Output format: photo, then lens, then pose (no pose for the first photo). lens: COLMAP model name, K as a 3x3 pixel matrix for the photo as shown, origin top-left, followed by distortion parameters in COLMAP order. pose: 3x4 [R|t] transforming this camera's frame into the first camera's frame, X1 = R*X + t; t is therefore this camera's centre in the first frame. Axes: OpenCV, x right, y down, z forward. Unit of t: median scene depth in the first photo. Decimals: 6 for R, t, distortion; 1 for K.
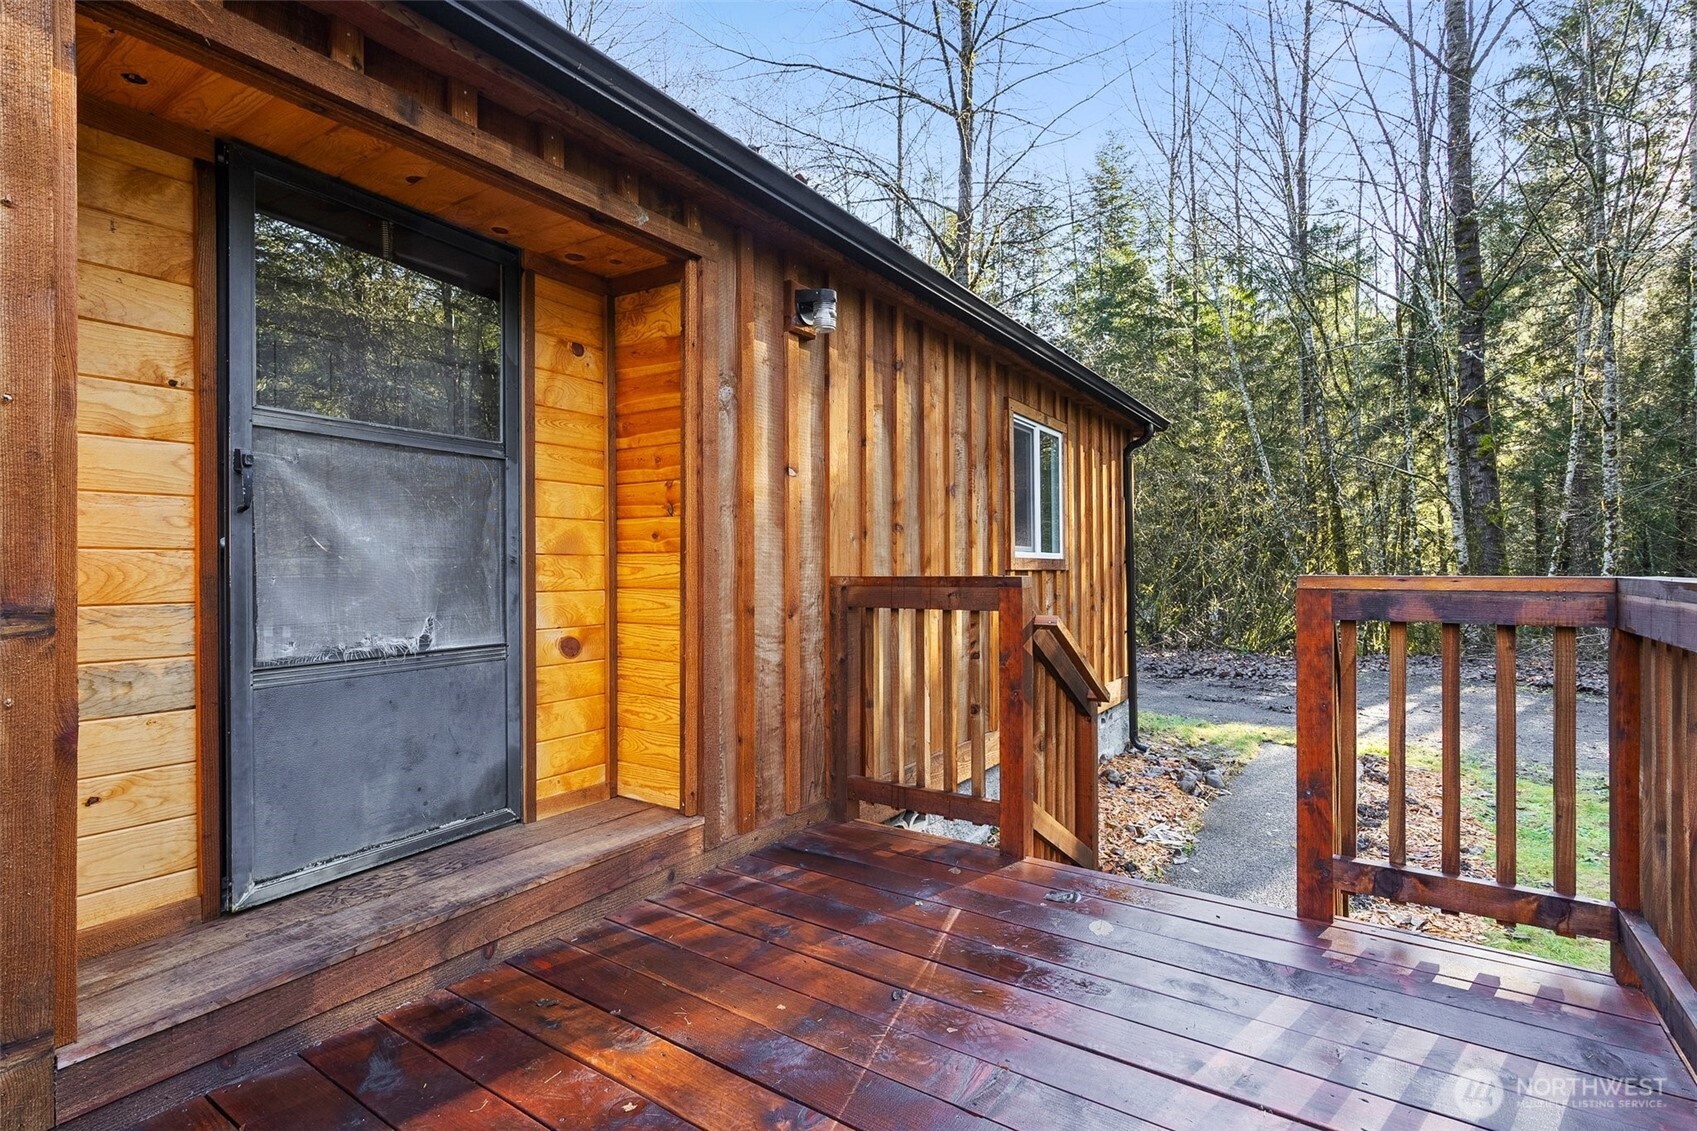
lens RADIAL K [[784.5, 0, 850.6], [0, 784.5, 557.1], [0, 0, 1]] dist [0.007102, 0.000594]
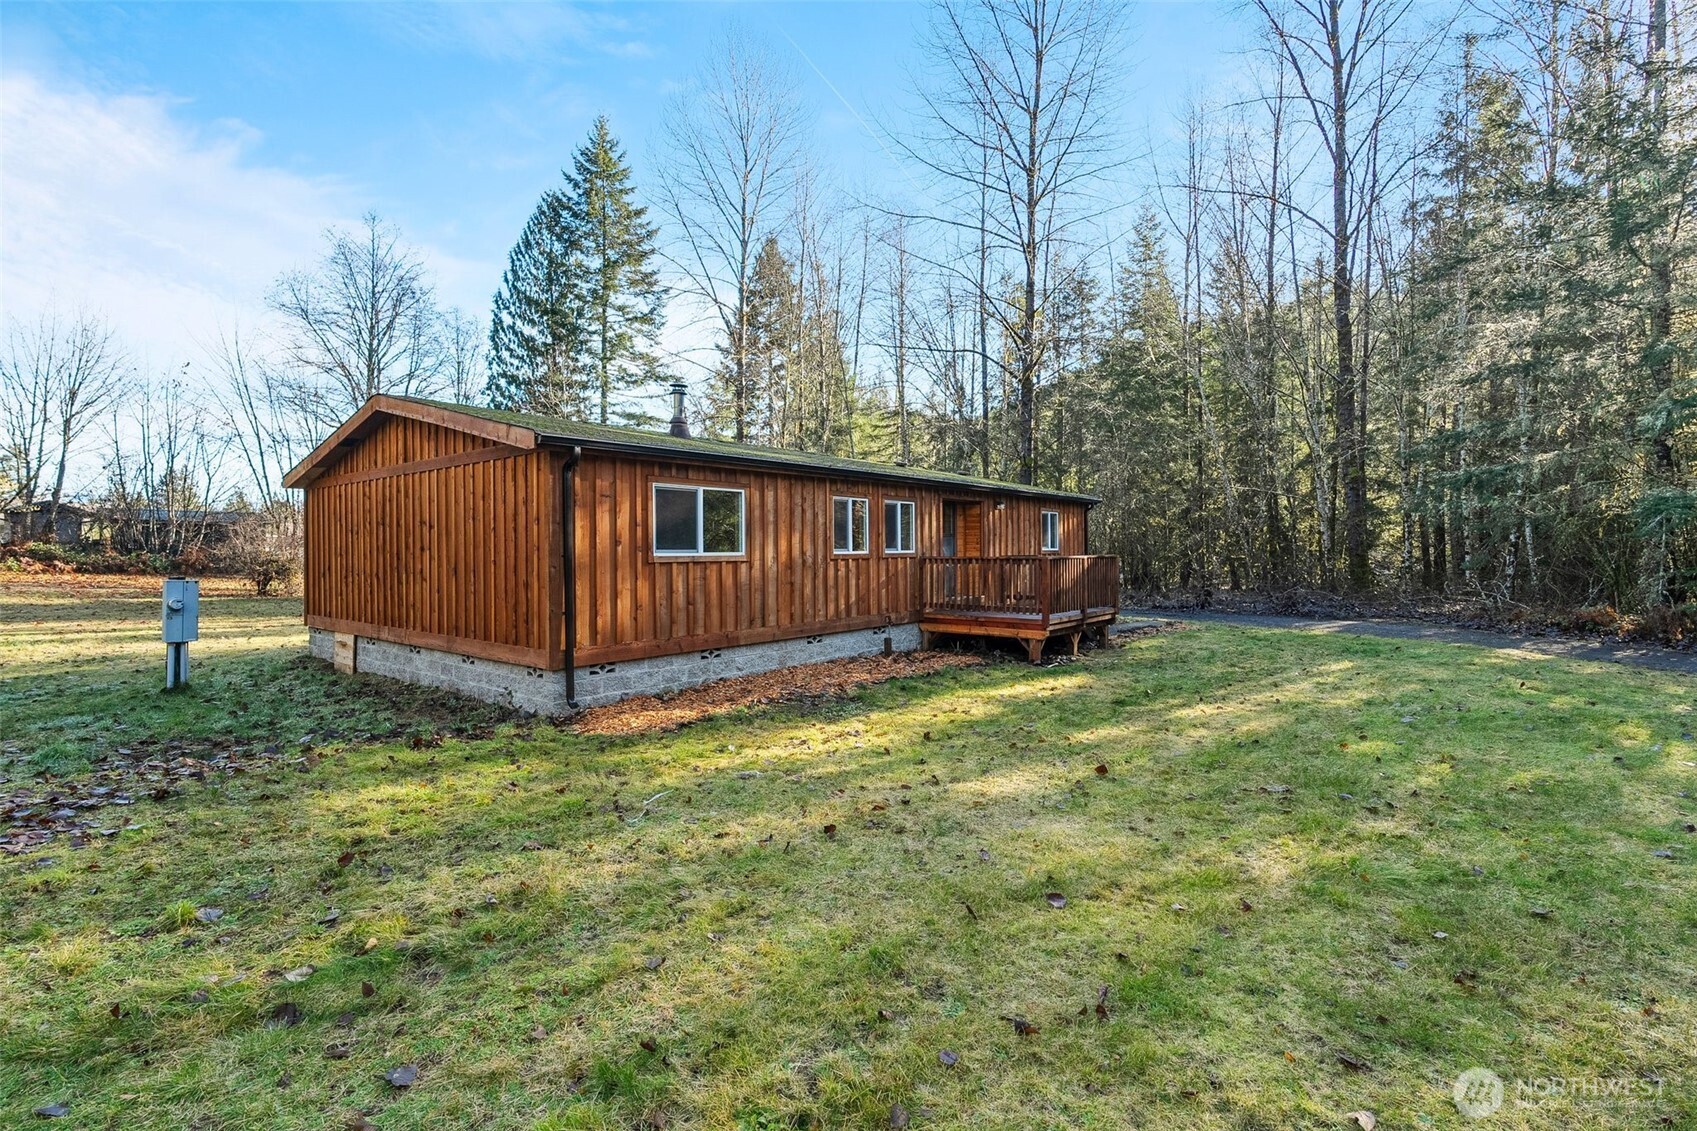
lens RADIAL K [[784.5, 0, 850.6], [0, 784.5, 557.1], [0, 0, 1]] dist [0.007102, 0.000594]
pose [[0.996967, 0.000026, -0.077823, -0.370693], [0.002610, 0.999426, 0.033764, -0.085483], [0.077779, -0.033865, 0.996395, -2.537227]]
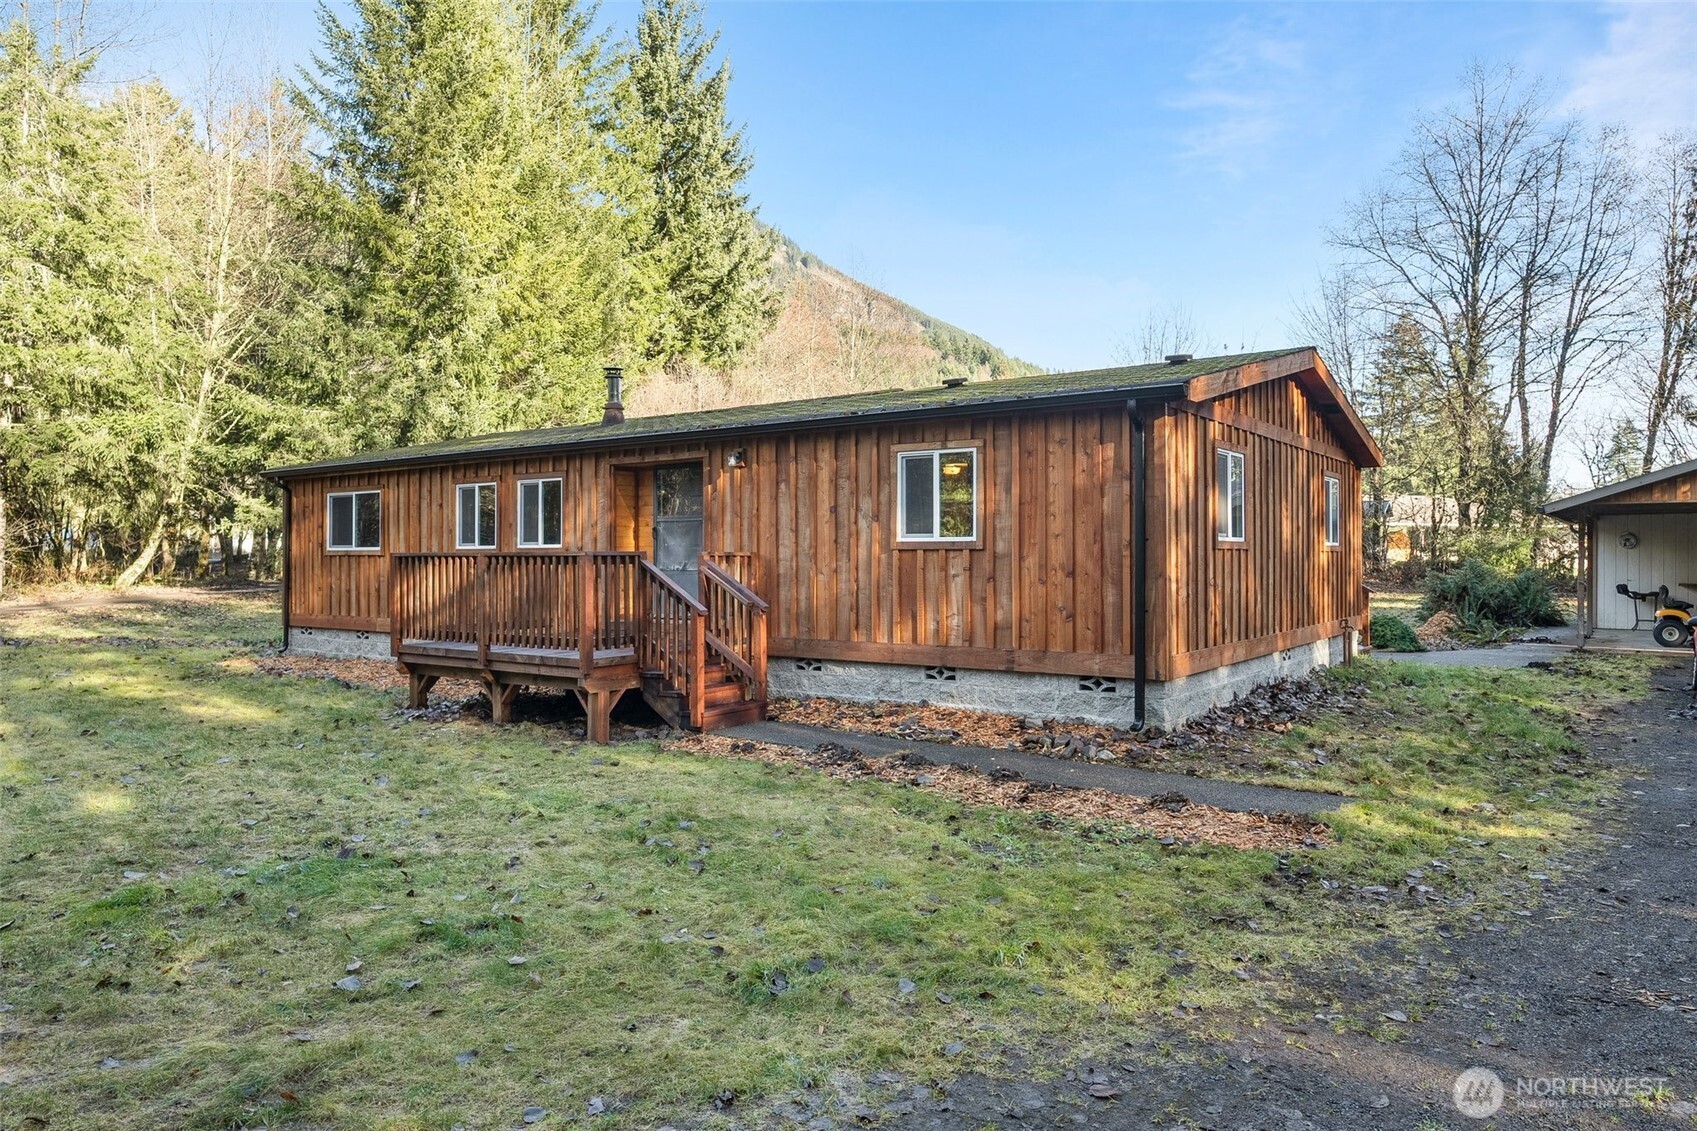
lens RADIAL K [[1139.3, 0, 854.3], [0, 1139.3, 531.1], [0, 0, 1]] dist [-0.005715, -0.000203]
pose [[-0.022116, -0.013134, -0.999669, 2.398748], [0.029458, 0.999471, -0.013783, 0.008434], [0.999321, -0.029753, -0.021717, 0.893996]]
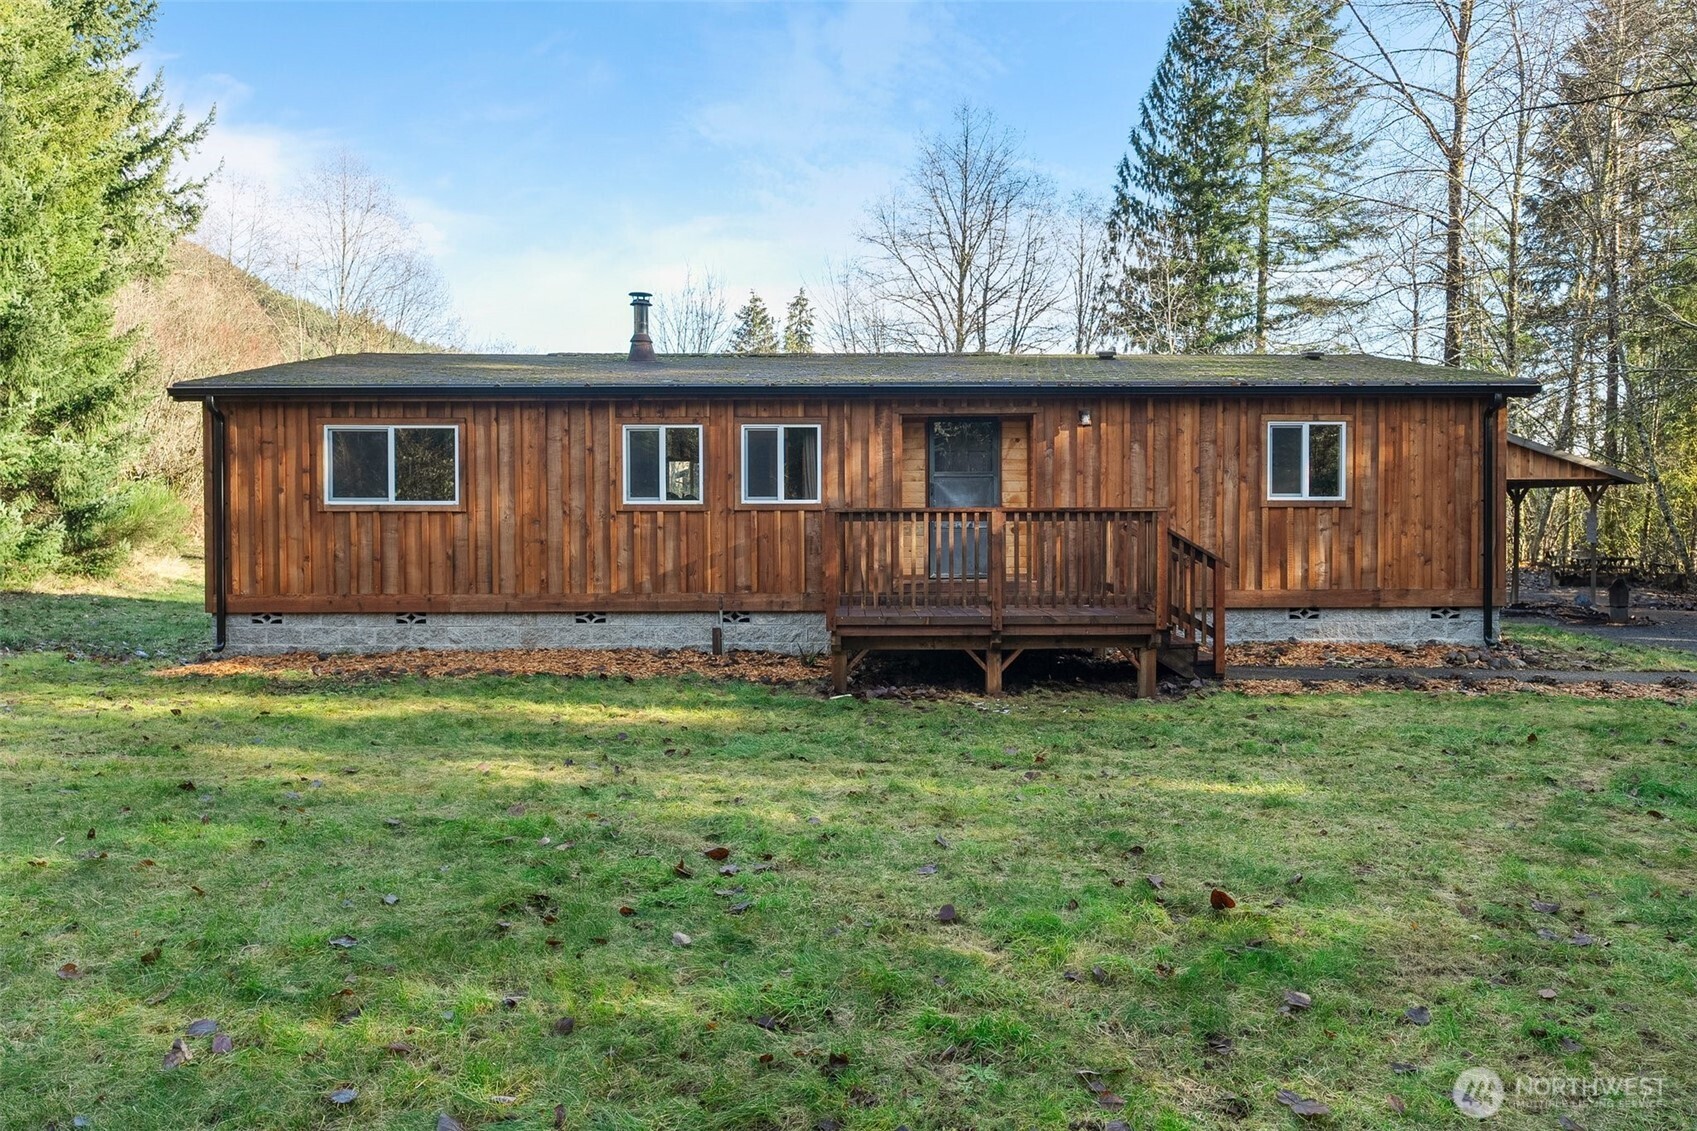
lens RADIAL K [[1139.3, 0, 854.3], [0, 1139.3, 531.1], [0, 0, 1]] dist [-0.005715, -0.000203]
pose [[0.587379, 0.016806, -0.809138, 1.685039], [0.018185, 0.999258, 0.033955, -0.032777], [0.809108, -0.034659, 0.586637, -1.274322]]
